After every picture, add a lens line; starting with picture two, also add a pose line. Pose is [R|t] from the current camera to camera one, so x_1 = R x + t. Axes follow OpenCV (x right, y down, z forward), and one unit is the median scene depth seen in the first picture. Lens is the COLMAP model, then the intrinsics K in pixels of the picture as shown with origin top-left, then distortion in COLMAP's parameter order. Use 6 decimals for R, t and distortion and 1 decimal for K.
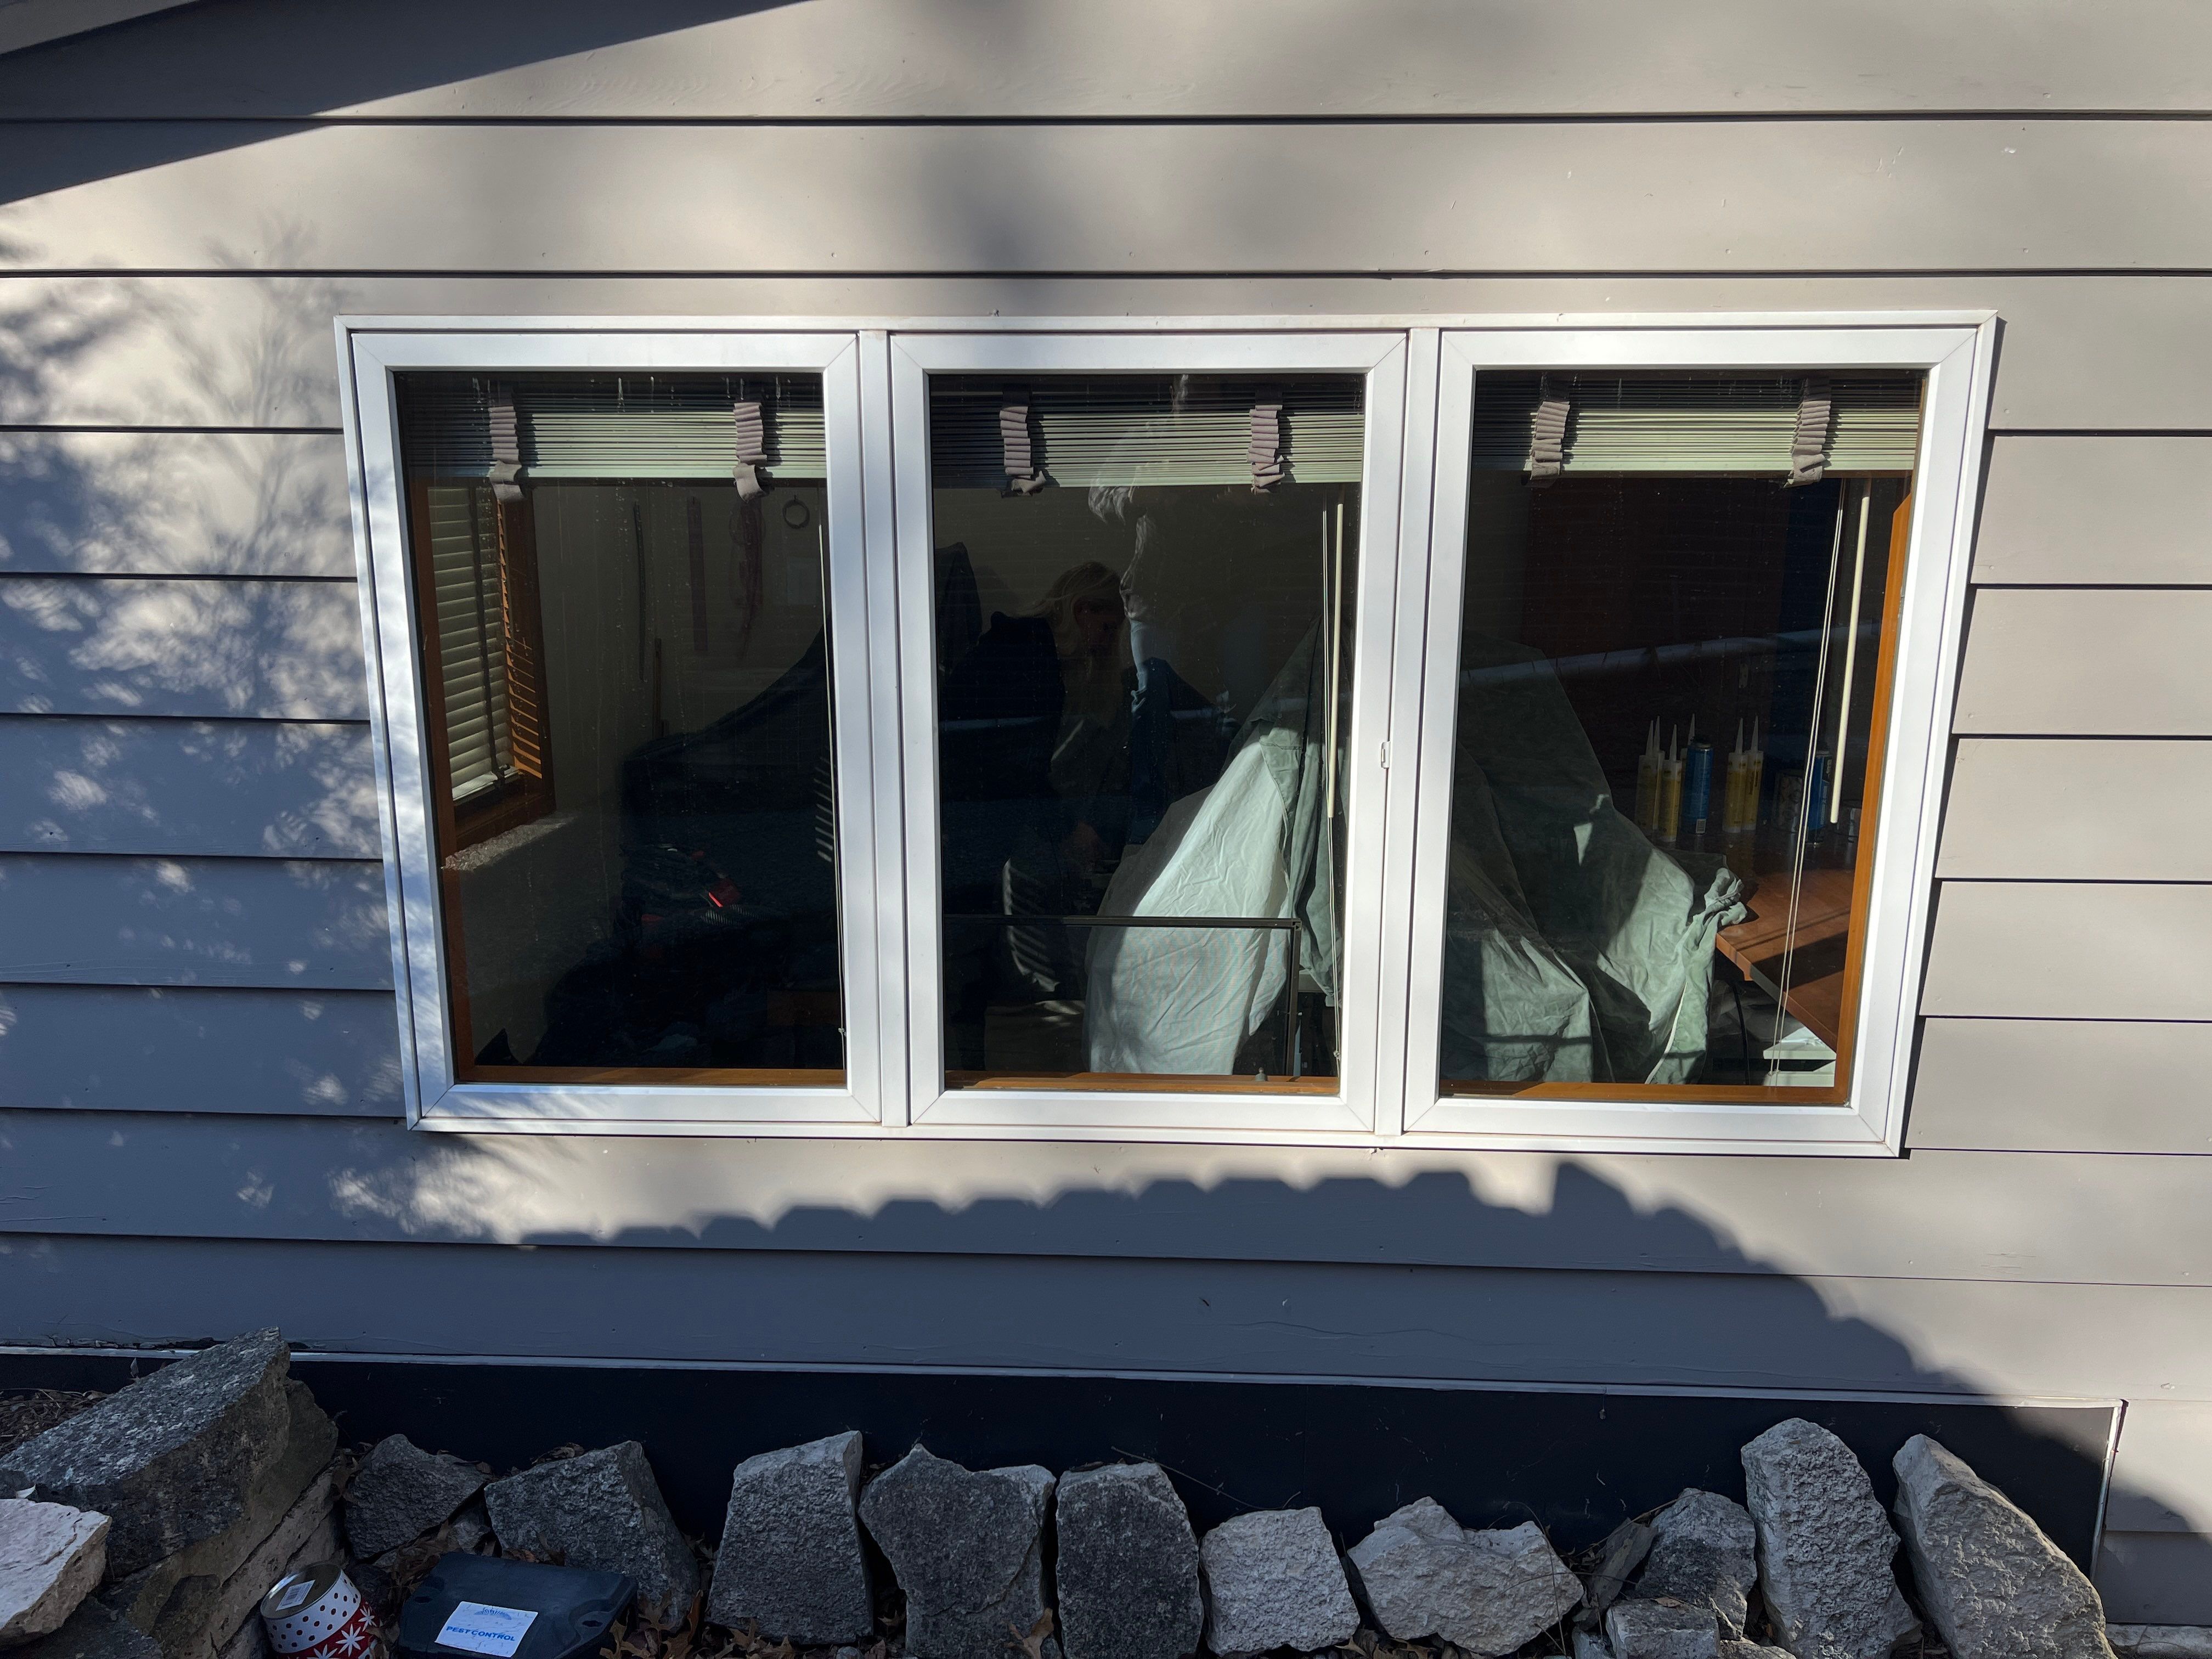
lens RADIAL K [[1649.6, 0, 1113.6], [0, 1649.6, 831.1], [0, 0, 1]] dist [0.042549, -0.017097]
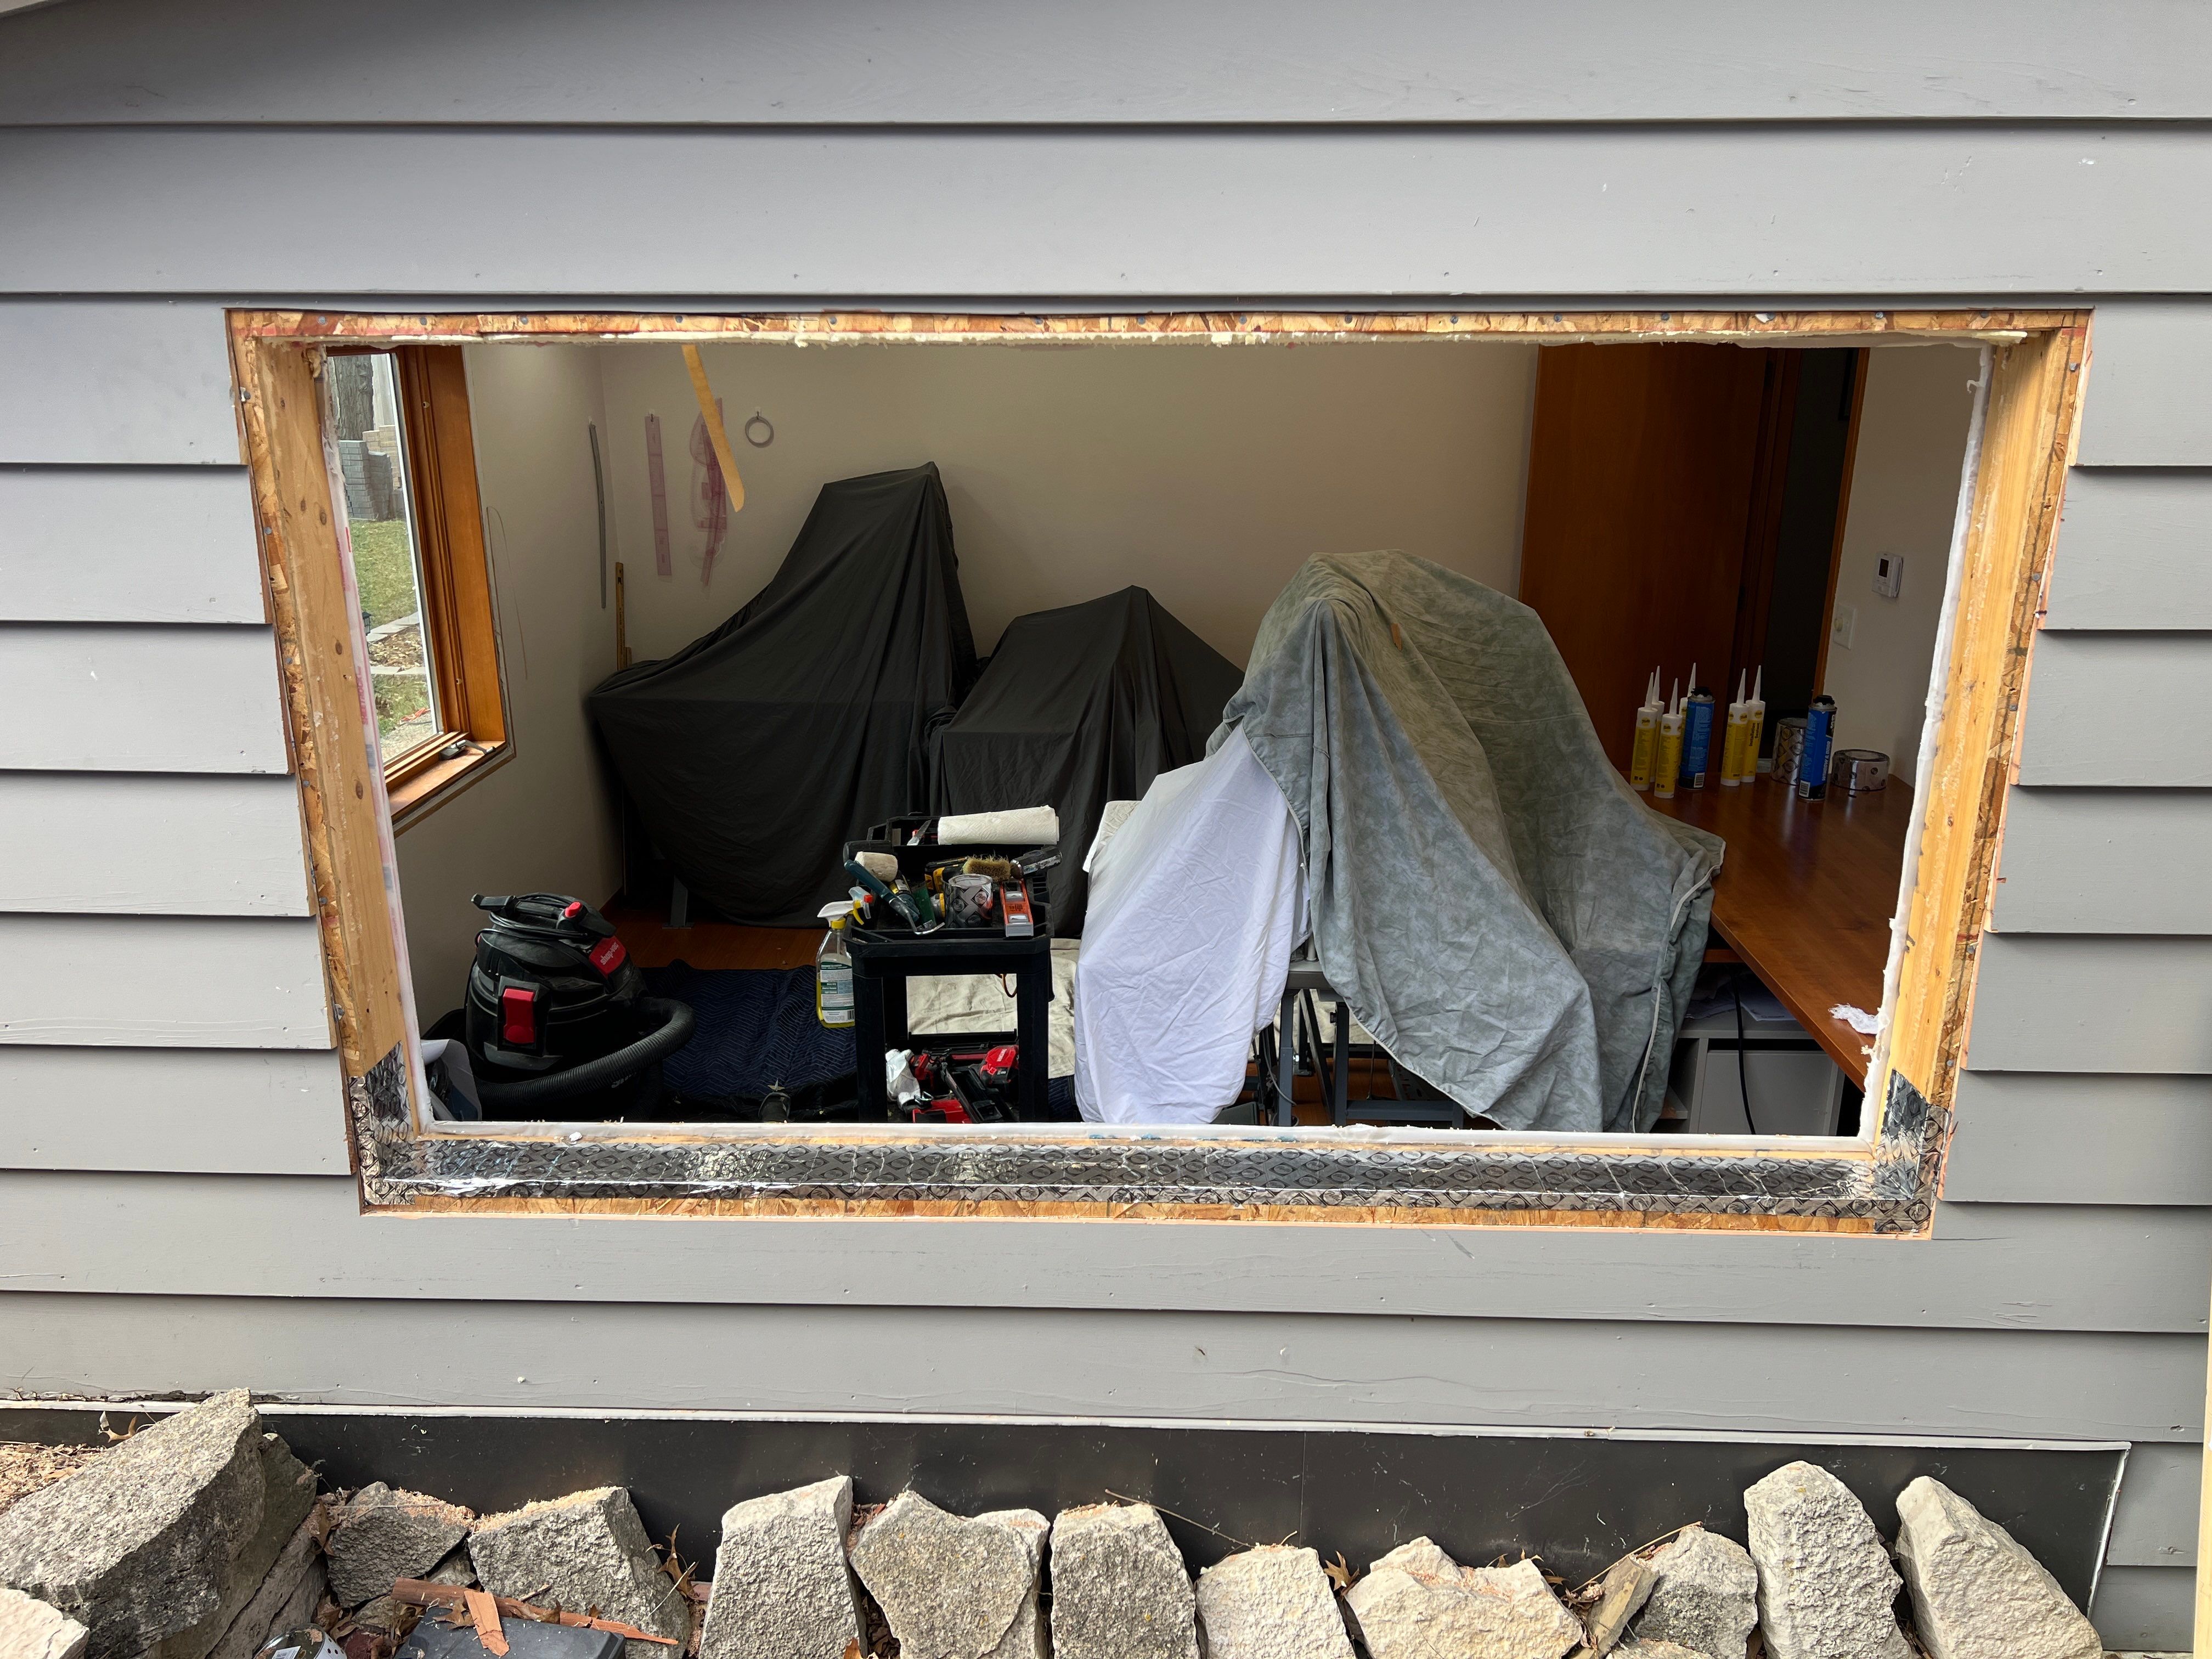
lens RADIAL K [[1649.6, 0, 1097.9], [0, 1649.6, 829.1], [0, 0, 1]] dist [0.042549, -0.017097]
pose [[0.999950, -0.006060, 0.007933, -0.011414], [0.005340, 0.996120, 0.087846, -0.109435], [-0.008435, -0.087799, 0.996103, 0.053901]]
